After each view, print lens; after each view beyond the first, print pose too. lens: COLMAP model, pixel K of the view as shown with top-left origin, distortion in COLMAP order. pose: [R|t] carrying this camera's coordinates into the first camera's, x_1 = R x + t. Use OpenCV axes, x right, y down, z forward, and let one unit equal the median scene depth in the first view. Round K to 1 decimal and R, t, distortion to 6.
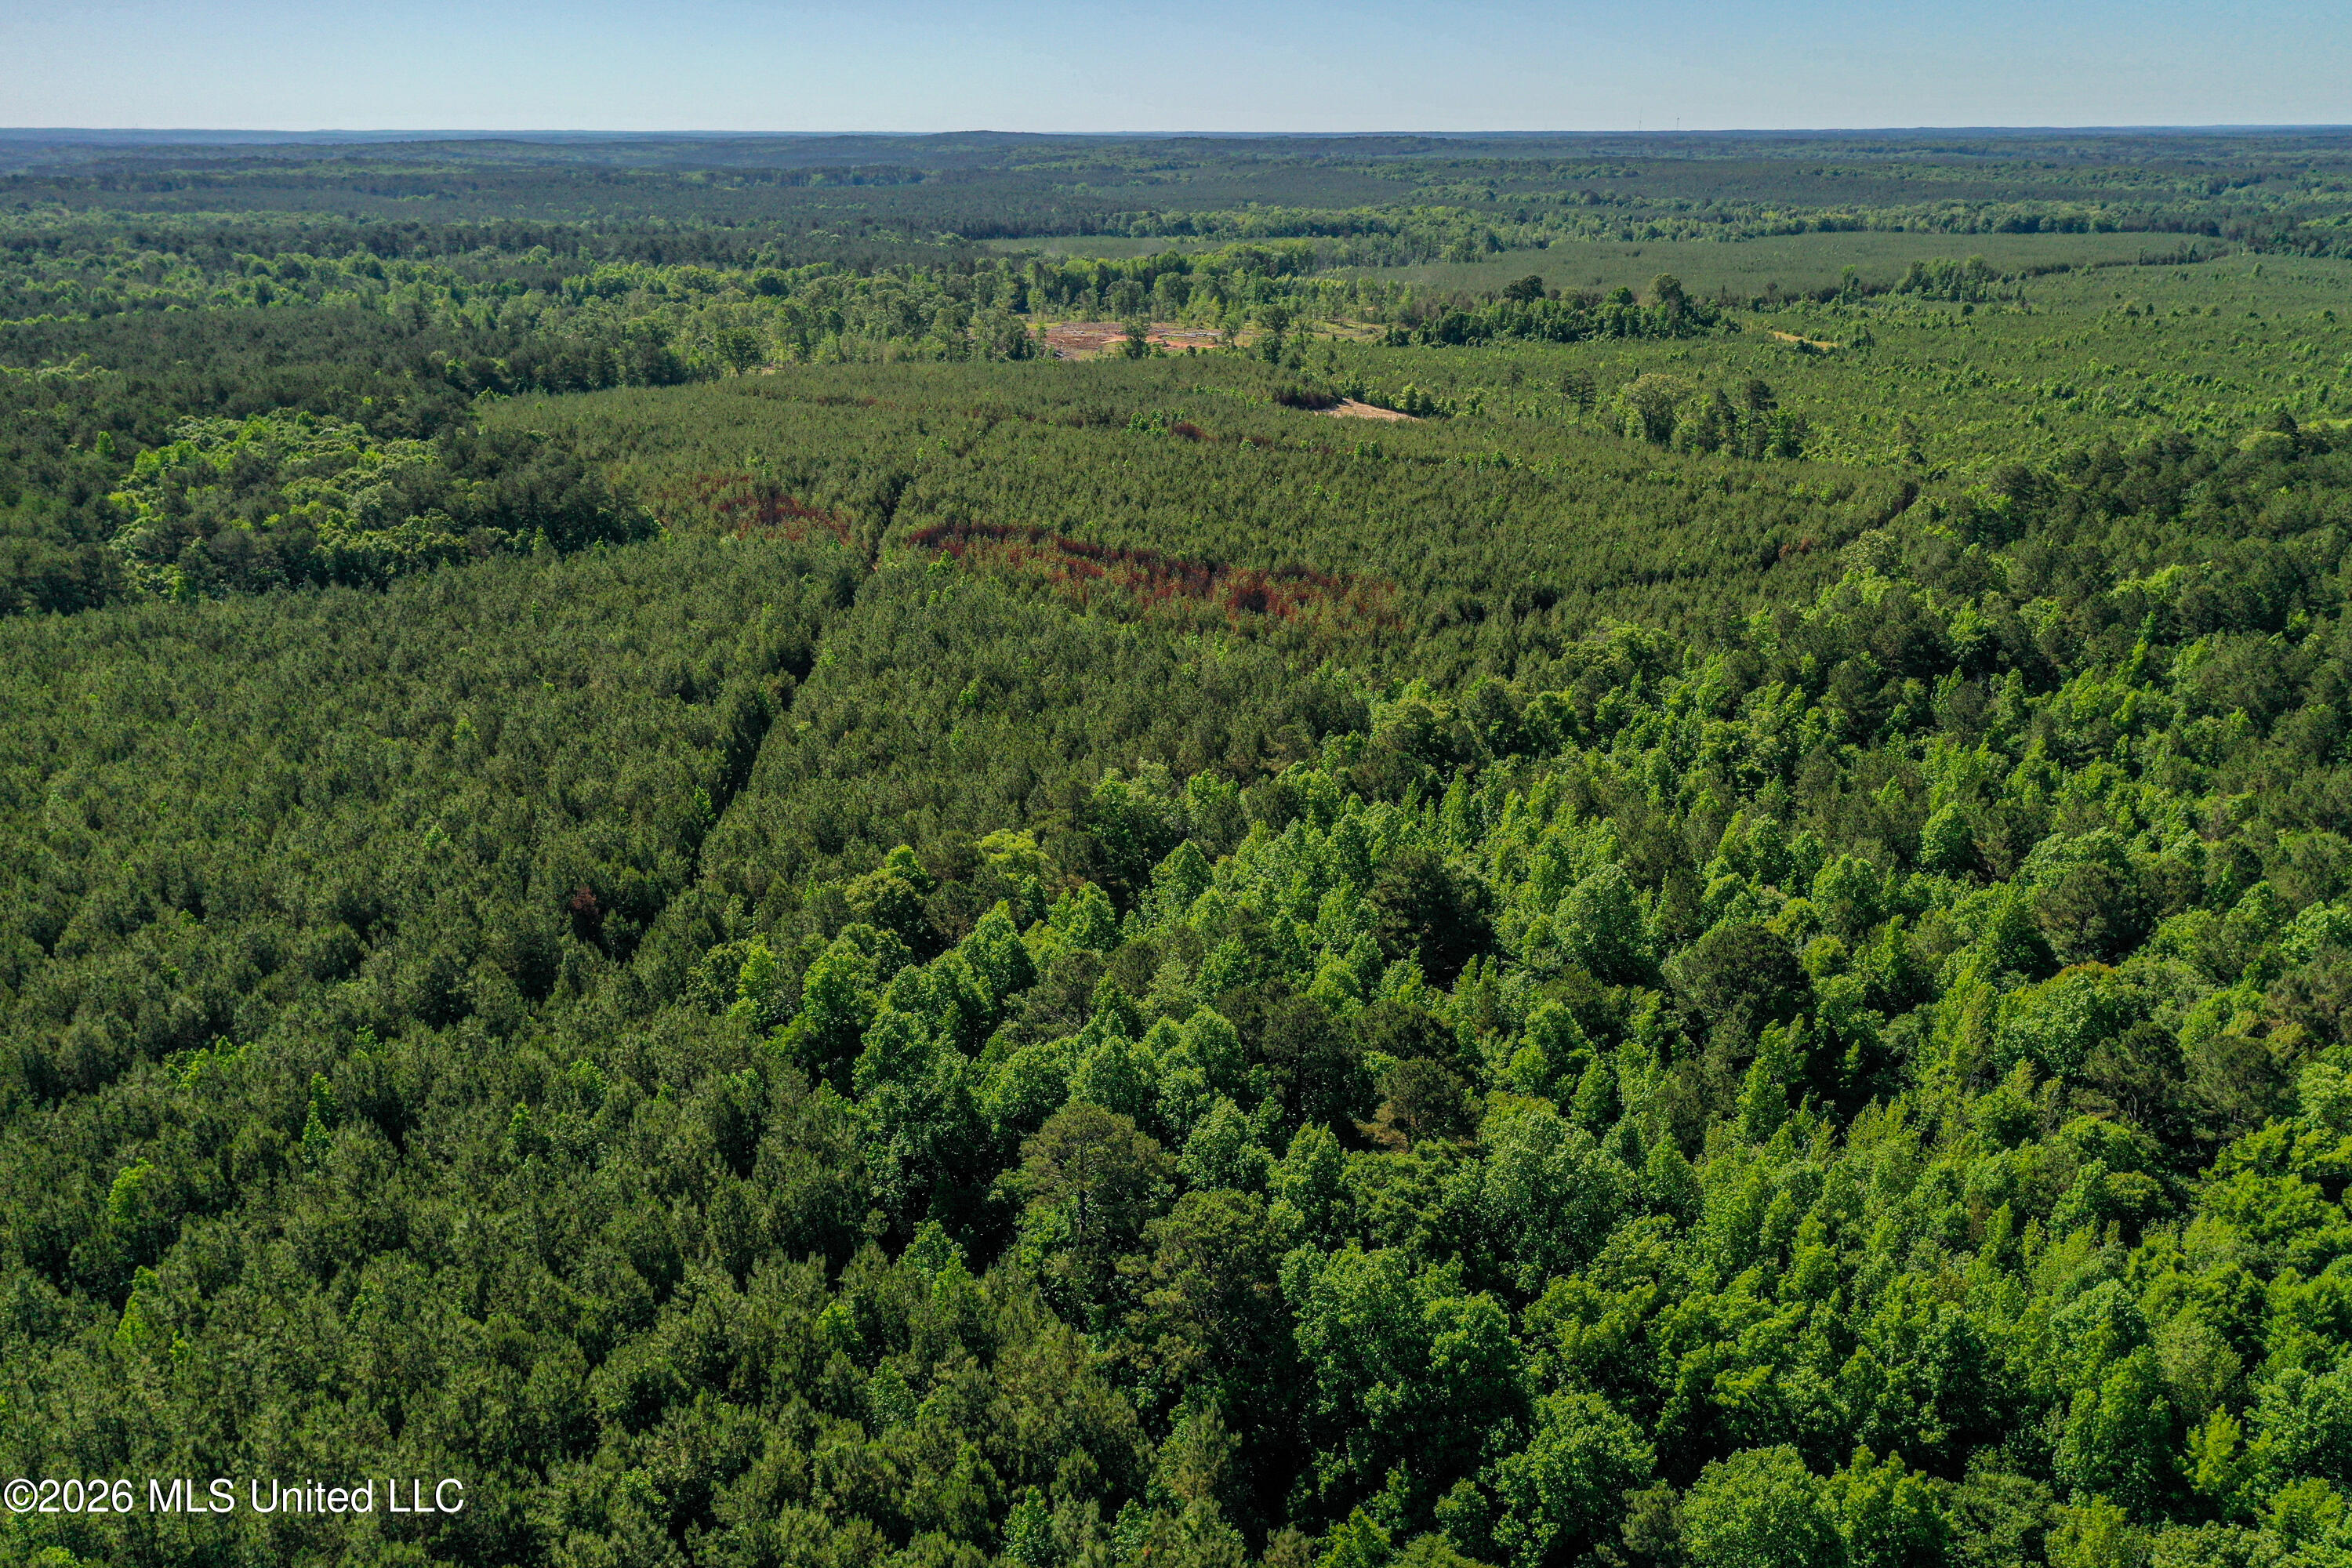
lens RADIAL K [[1884.8, 0, 1179.0], [0, 1884.8, 784.2], [0, 0, 1]] dist [0.021200, 0.014696]
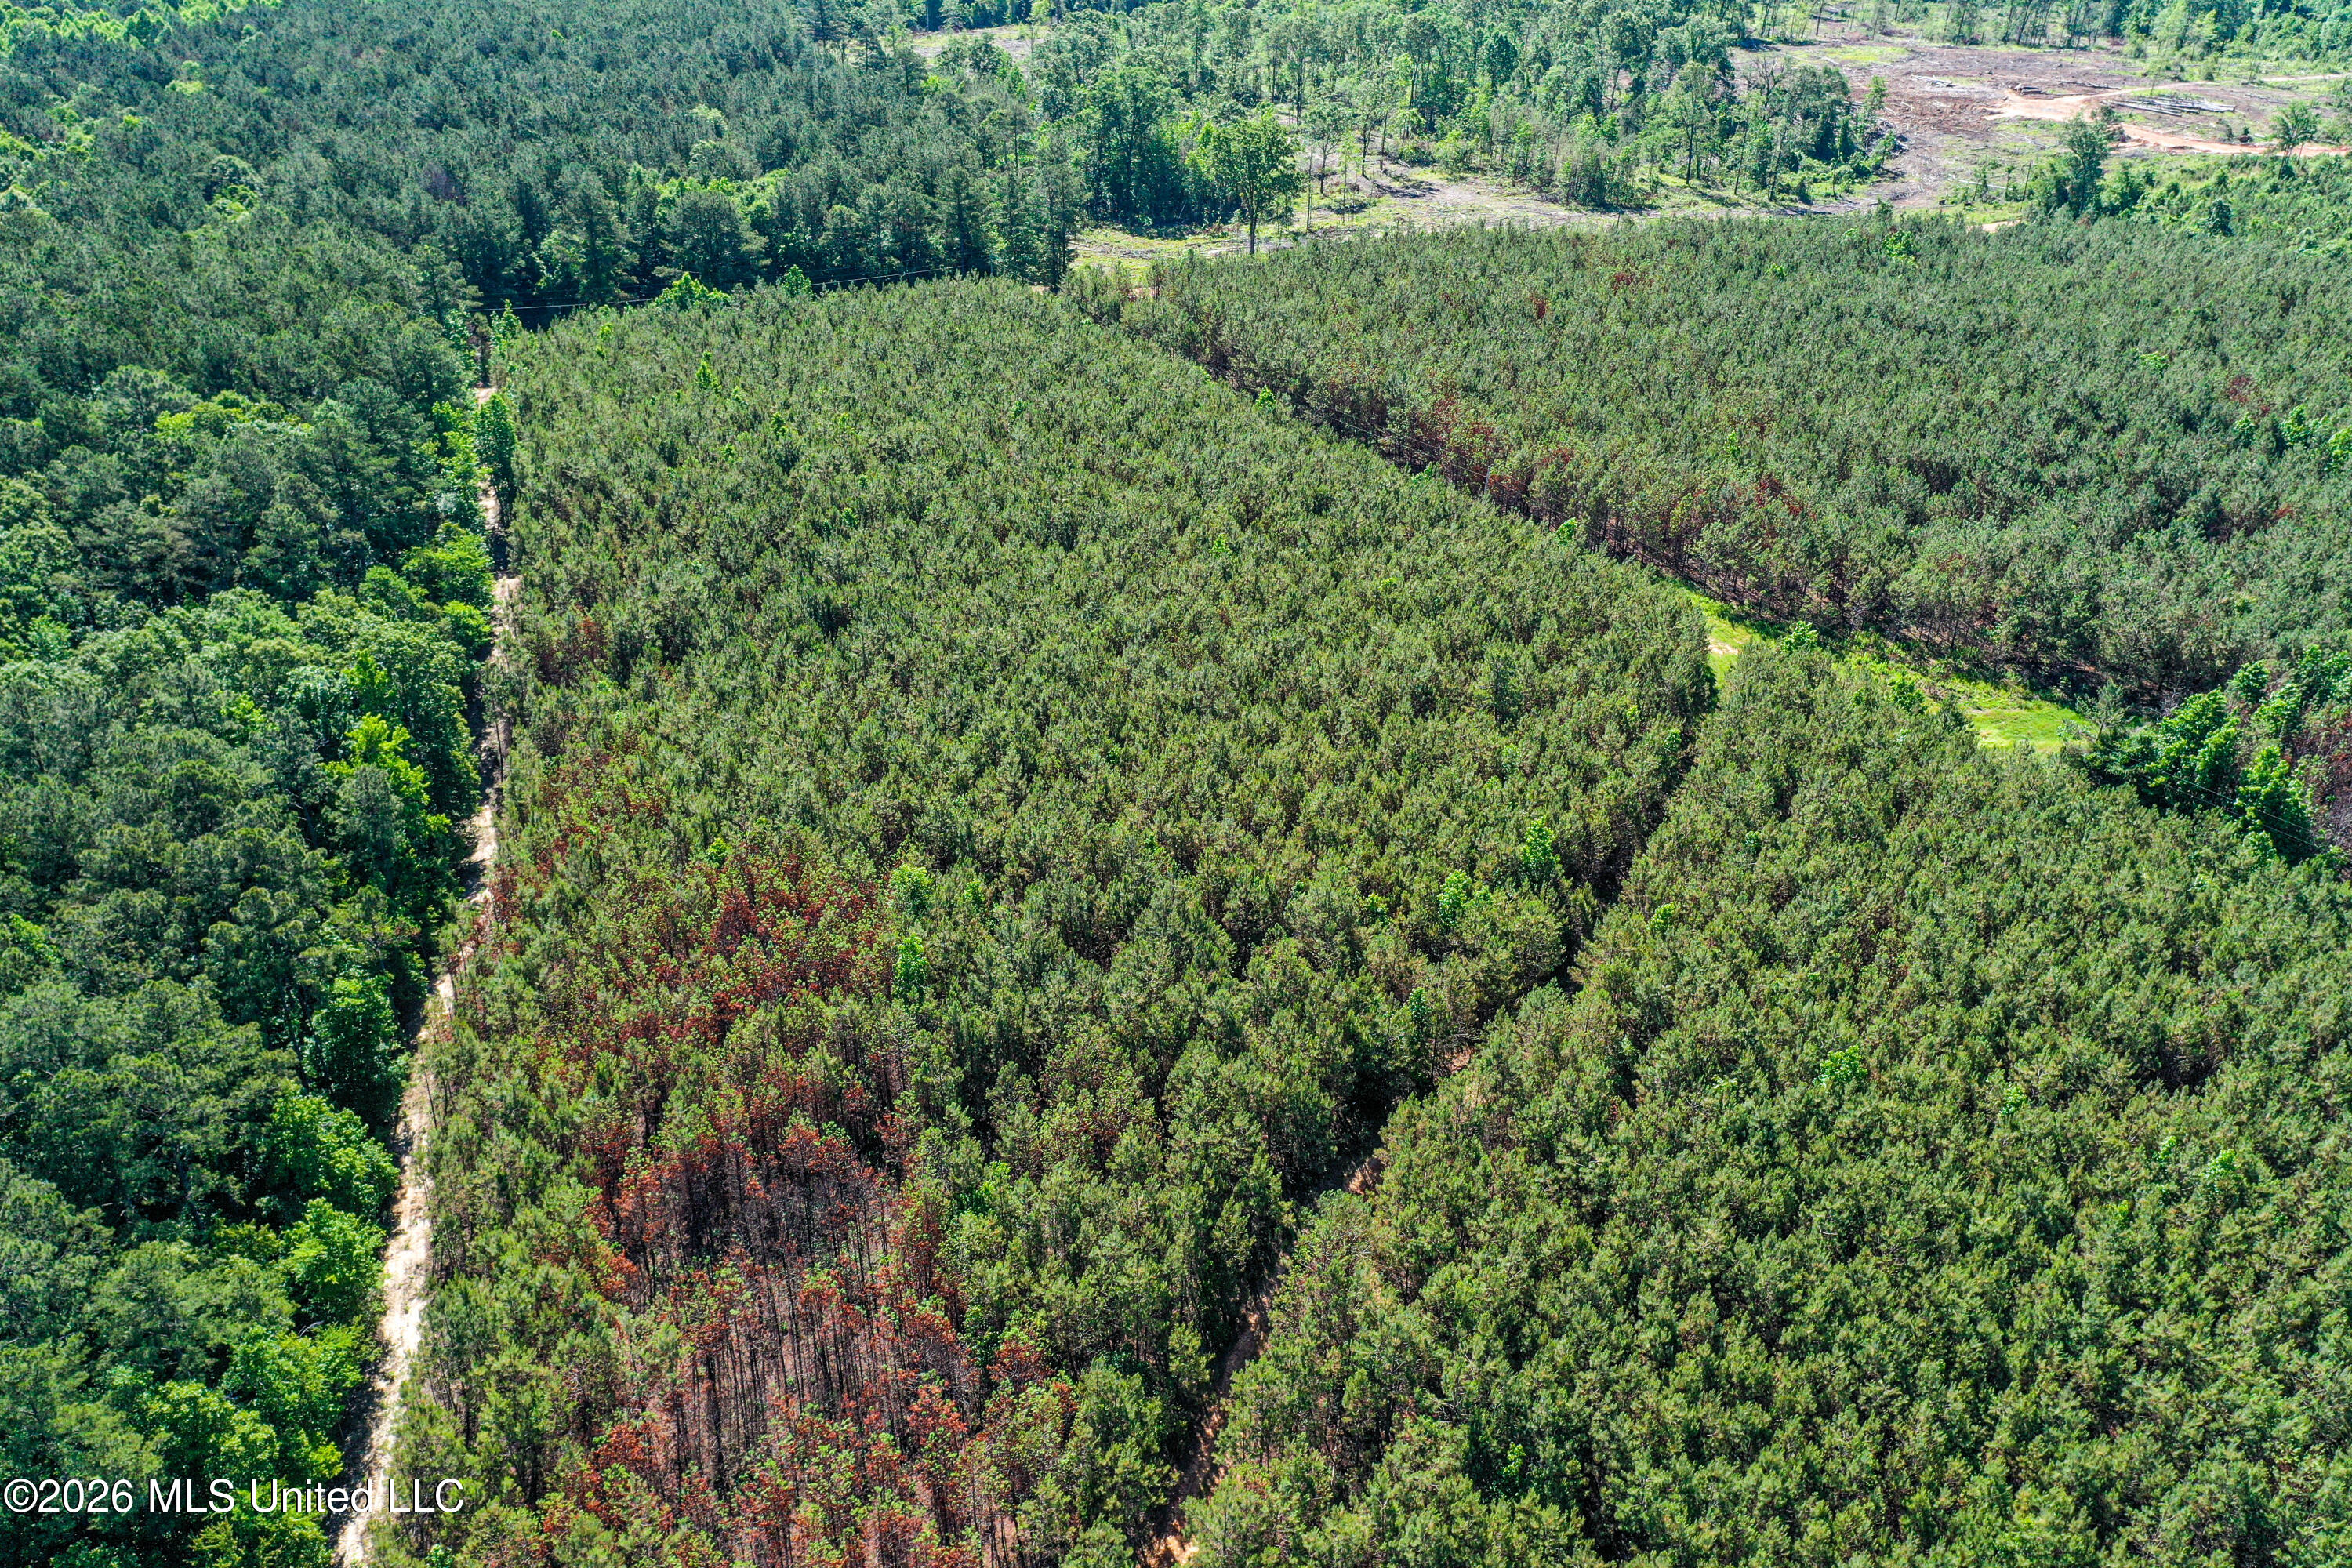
lens RADIAL K [[1884.8, 0, 1182.2], [0, 1884.8, 786.5], [0, 0, 1]] dist [0.021200, 0.014696]
pose [[0.929096, 0.193085, -0.315434, -0.033754], [-0.127731, 0.967941, 0.216276, -0.099122], [0.347081, -0.160650, 0.923973, 0.280644]]
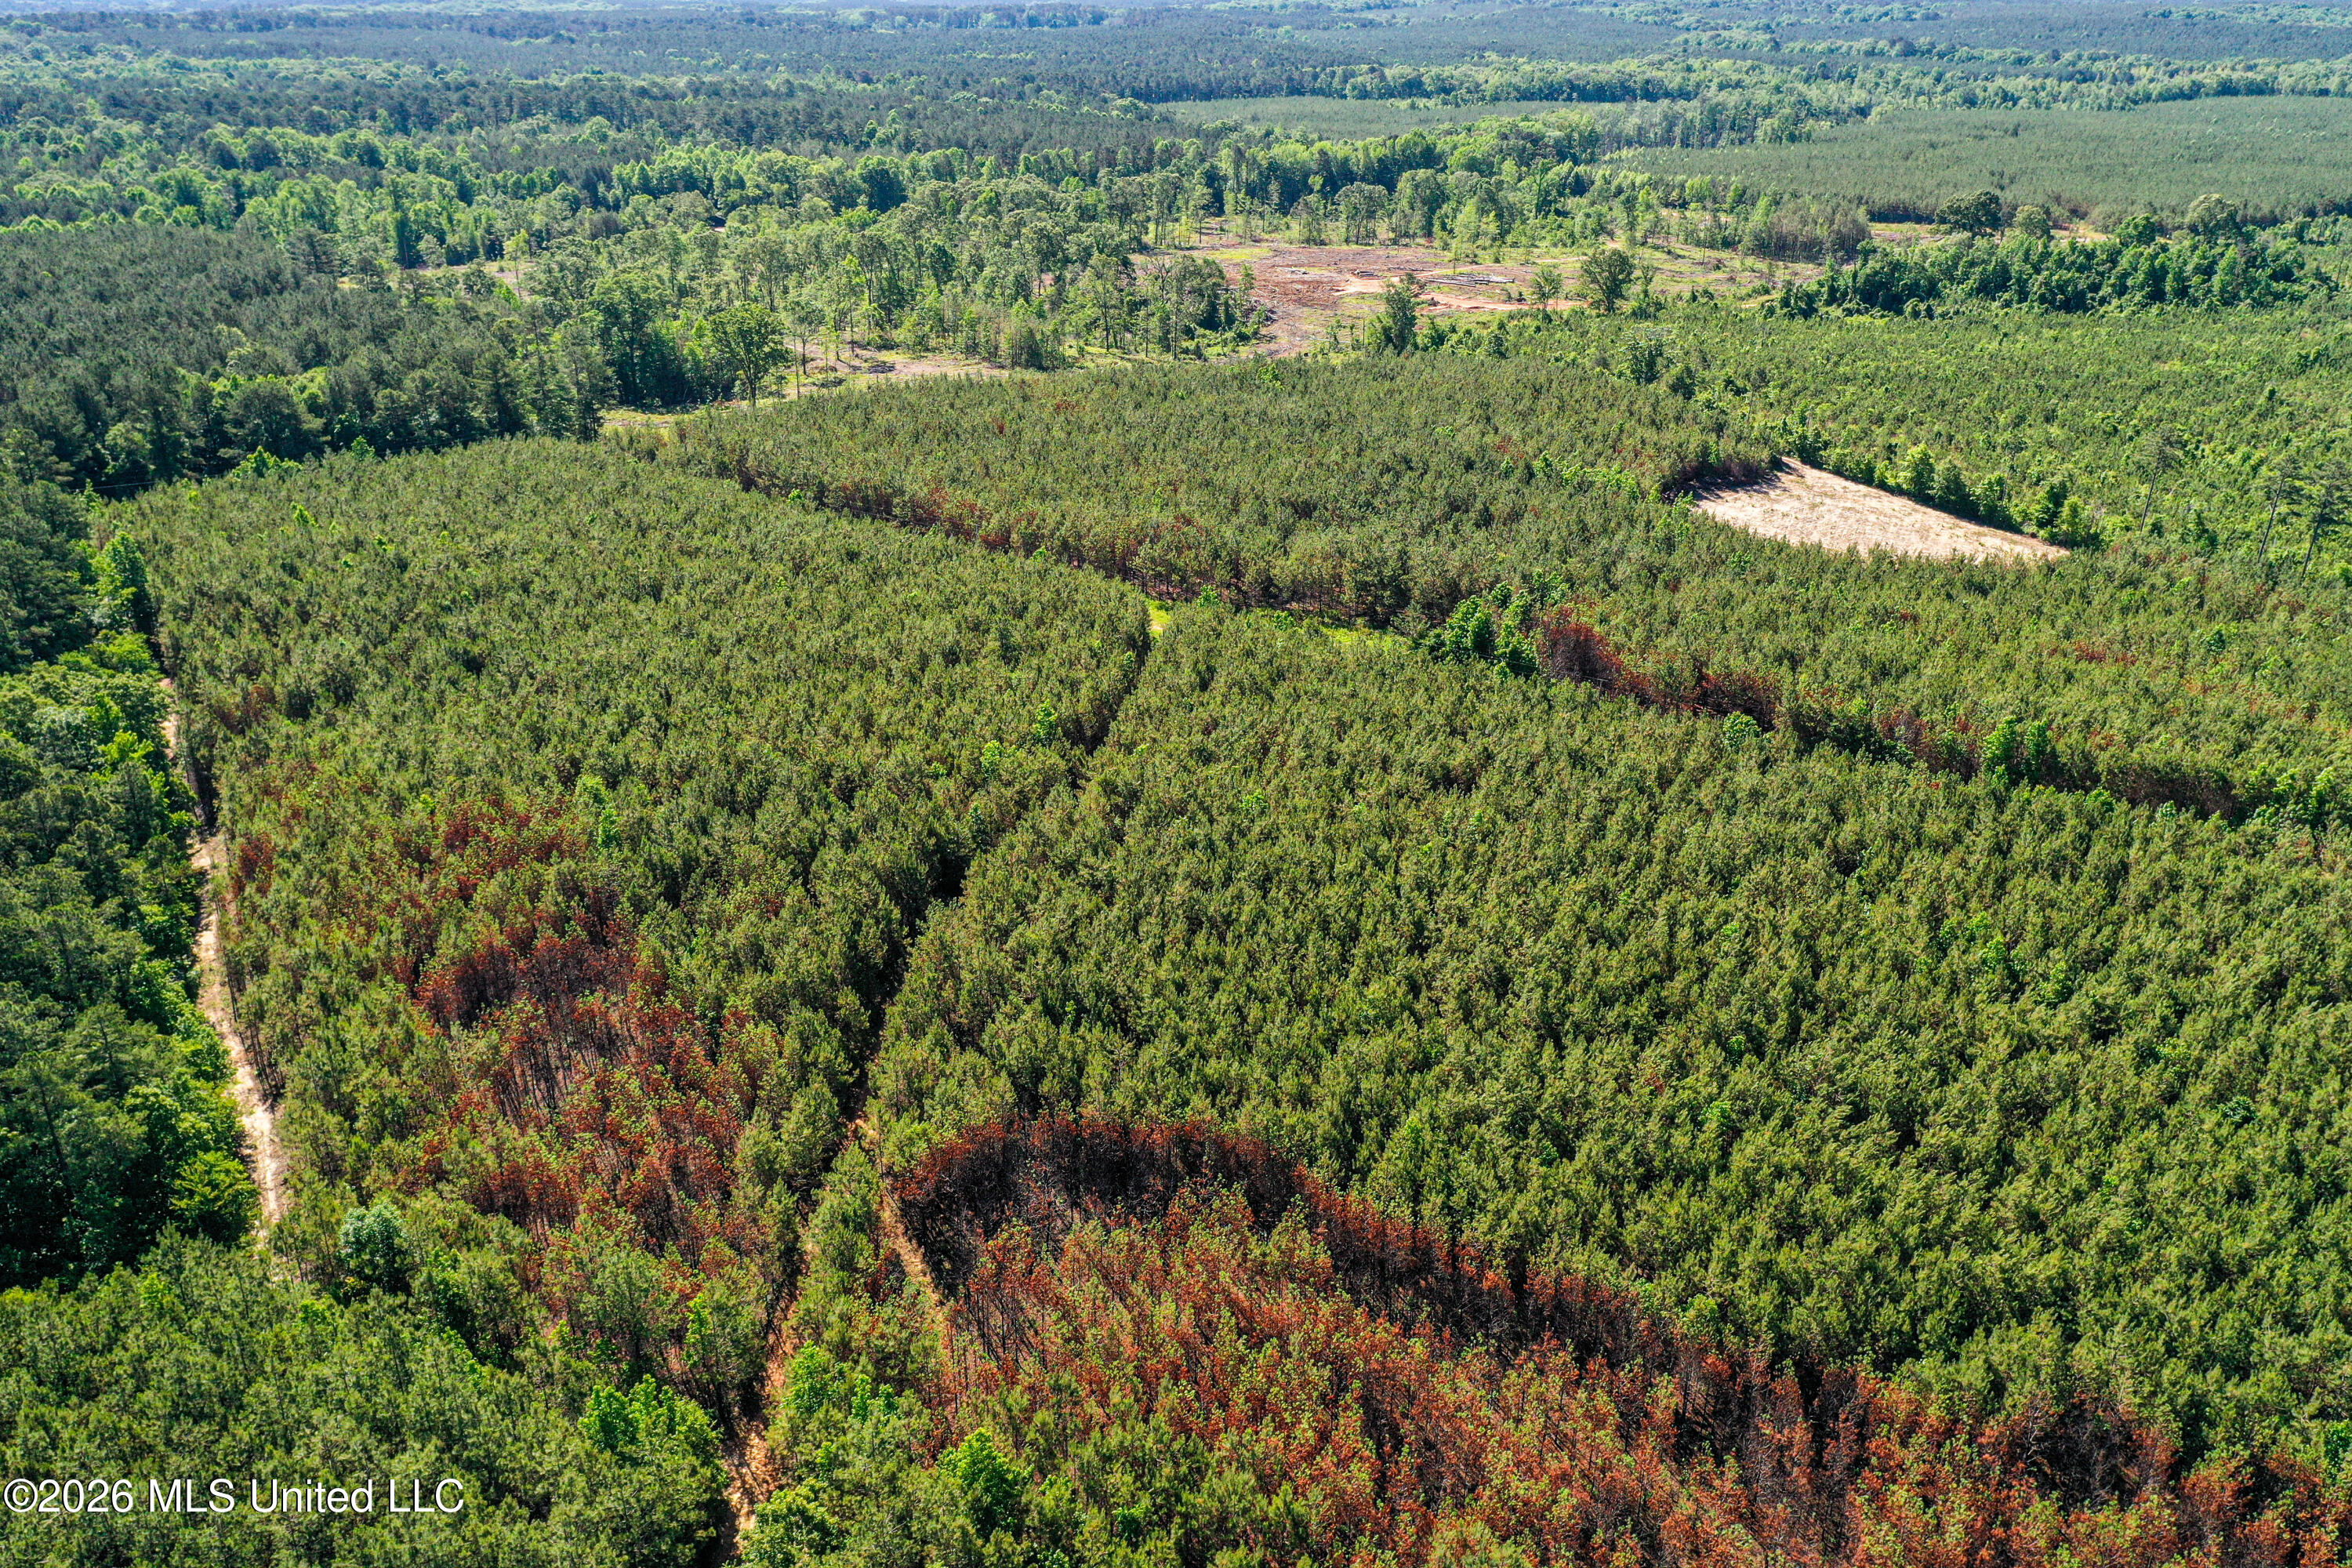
lens RADIAL K [[1884.8, 0, 1172.4], [0, 1884.8, 789.0], [0, 0, 1]] dist [0.021200, 0.014696]
pose [[0.995069, 0.042959, -0.089398, -0.022385], [-0.035800, 0.996135, 0.080206, -0.080079], [0.092498, -0.076610, 0.992761, 0.227919]]
